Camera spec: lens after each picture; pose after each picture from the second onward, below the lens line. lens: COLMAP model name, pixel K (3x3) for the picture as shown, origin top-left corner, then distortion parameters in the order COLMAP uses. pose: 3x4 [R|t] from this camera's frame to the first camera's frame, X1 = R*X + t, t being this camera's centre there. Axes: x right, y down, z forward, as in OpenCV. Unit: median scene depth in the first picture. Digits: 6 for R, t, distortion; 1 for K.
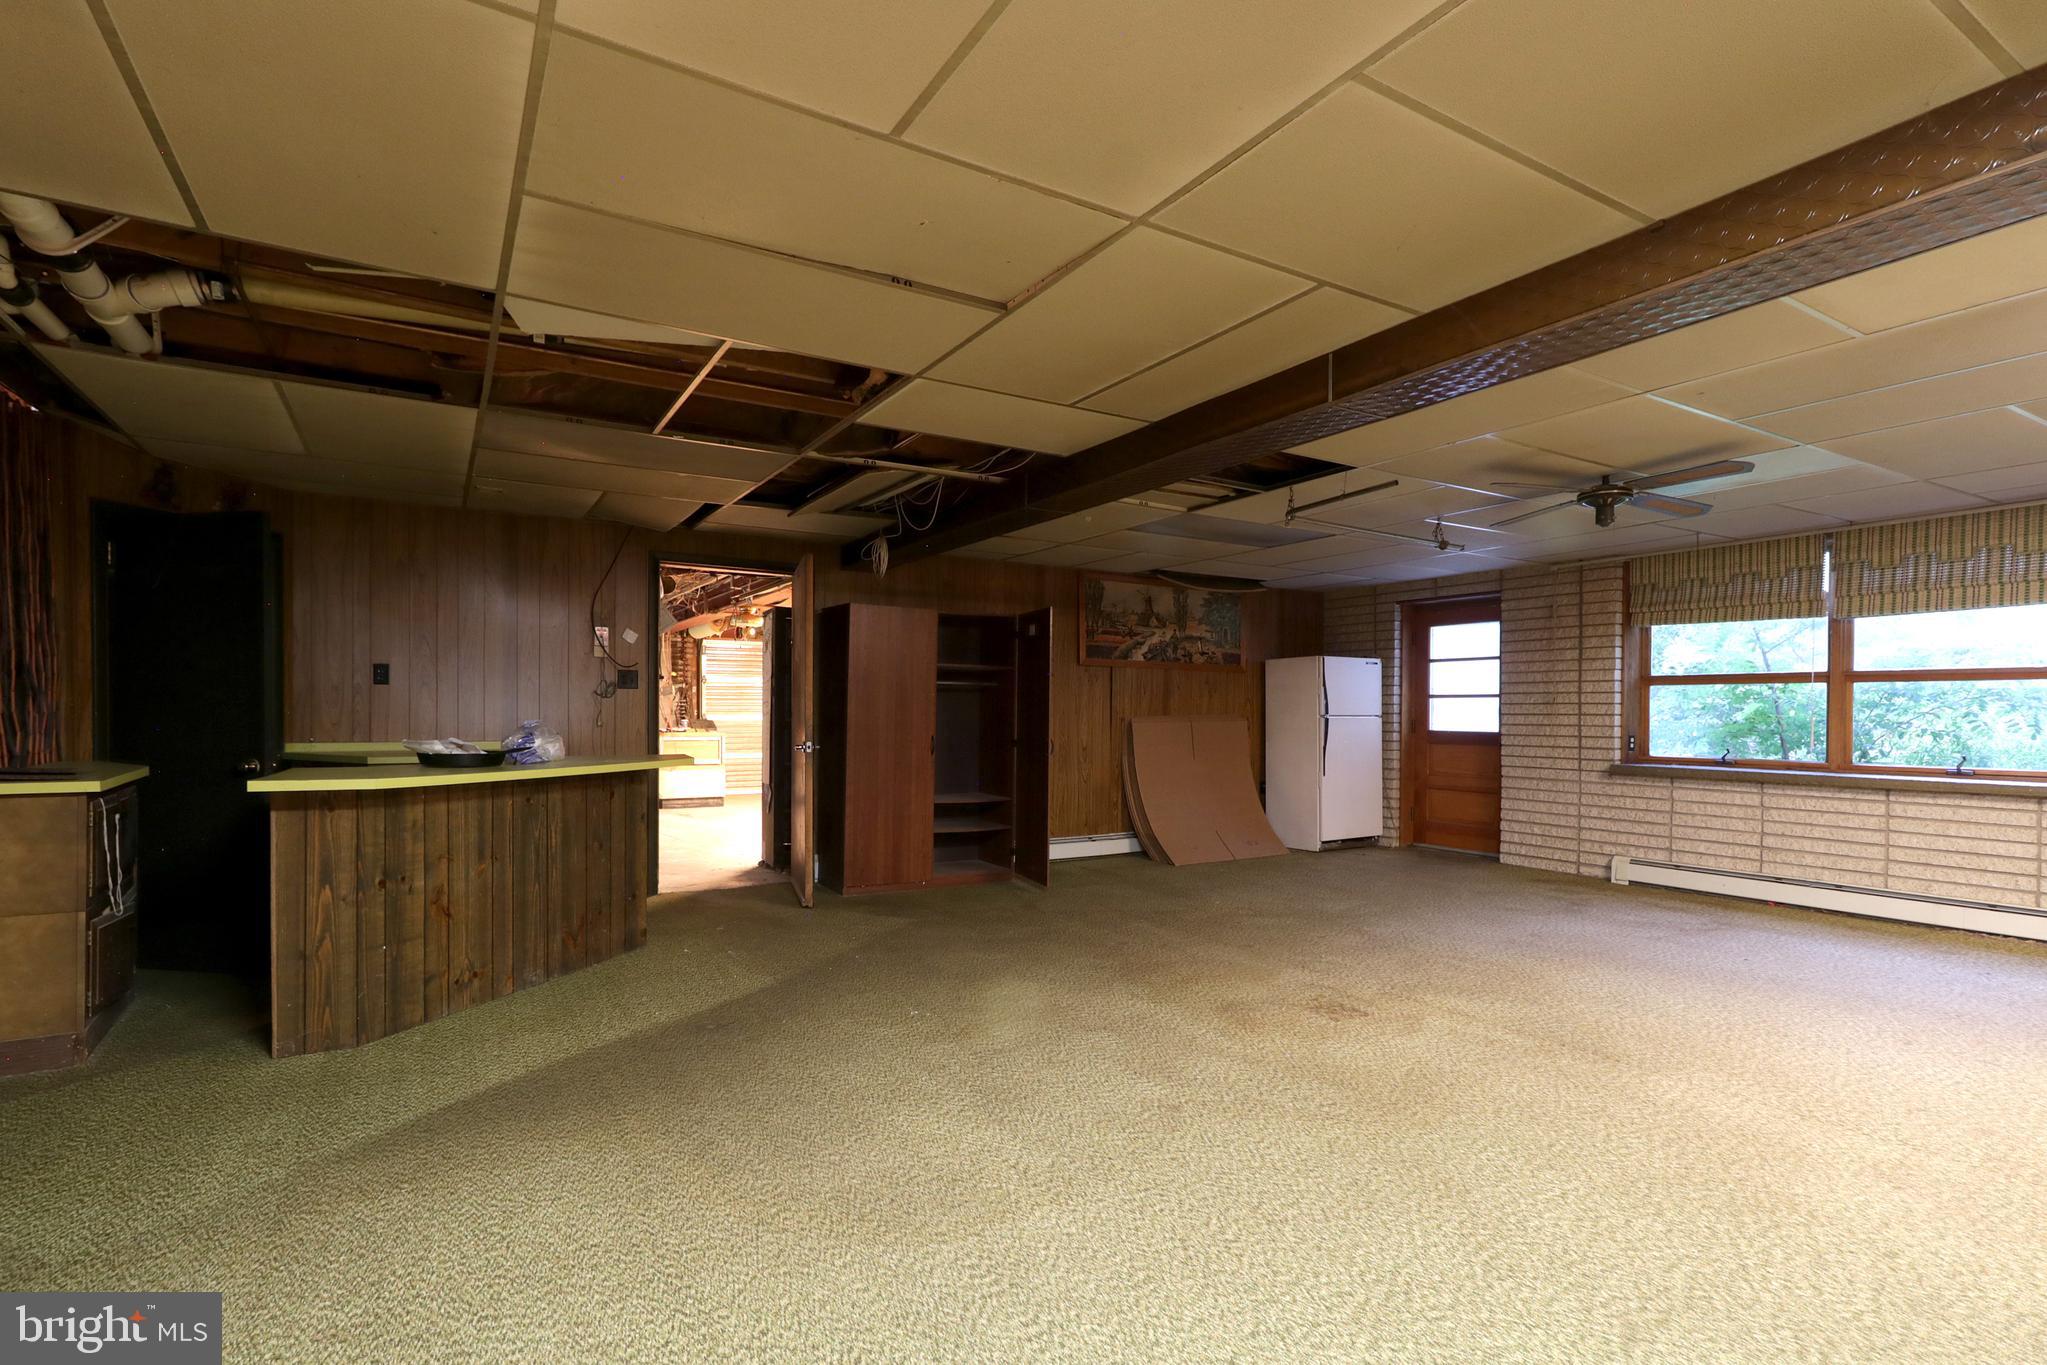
lens RADIAL K [[978.8, 0, 1022.1], [0, 978.8, 720.6], [0, 0, 1]] dist [-0.003558, 0.003907]
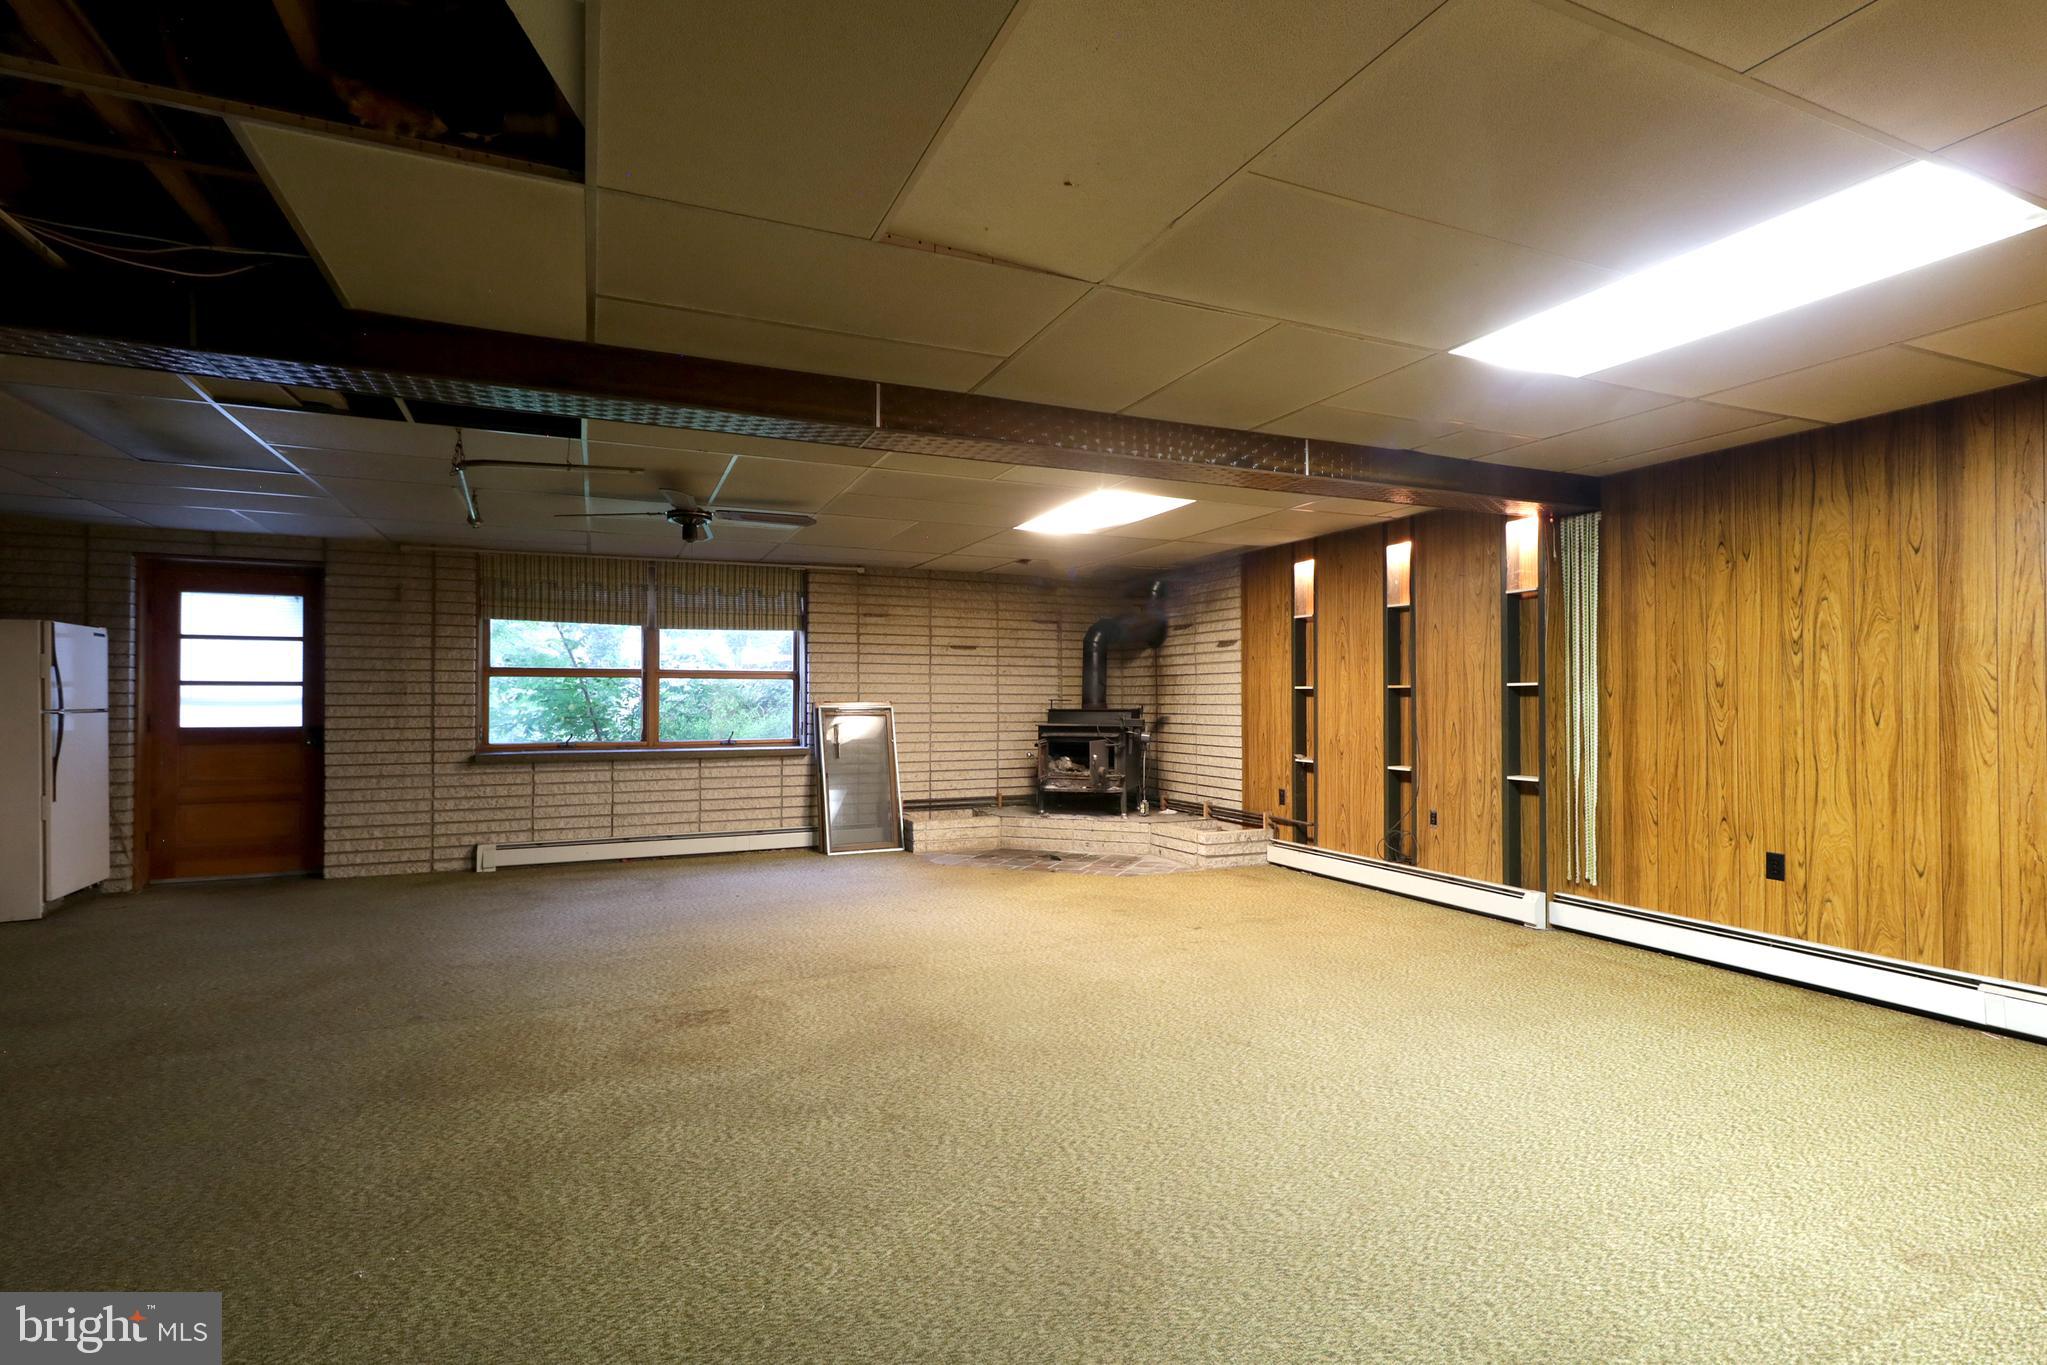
lens RADIAL K [[1003.4, 0, 1024.1], [0, 1003.4, 687.5], [0, 0, 1]] dist [-0.002031, 0.003830]
pose [[0.105220, 0.005401, 0.994434, -0.359845], [0.011035, 0.999917, -0.006598, -0.010962], [-0.994388, 0.011668, 0.105152, 0.328820]]
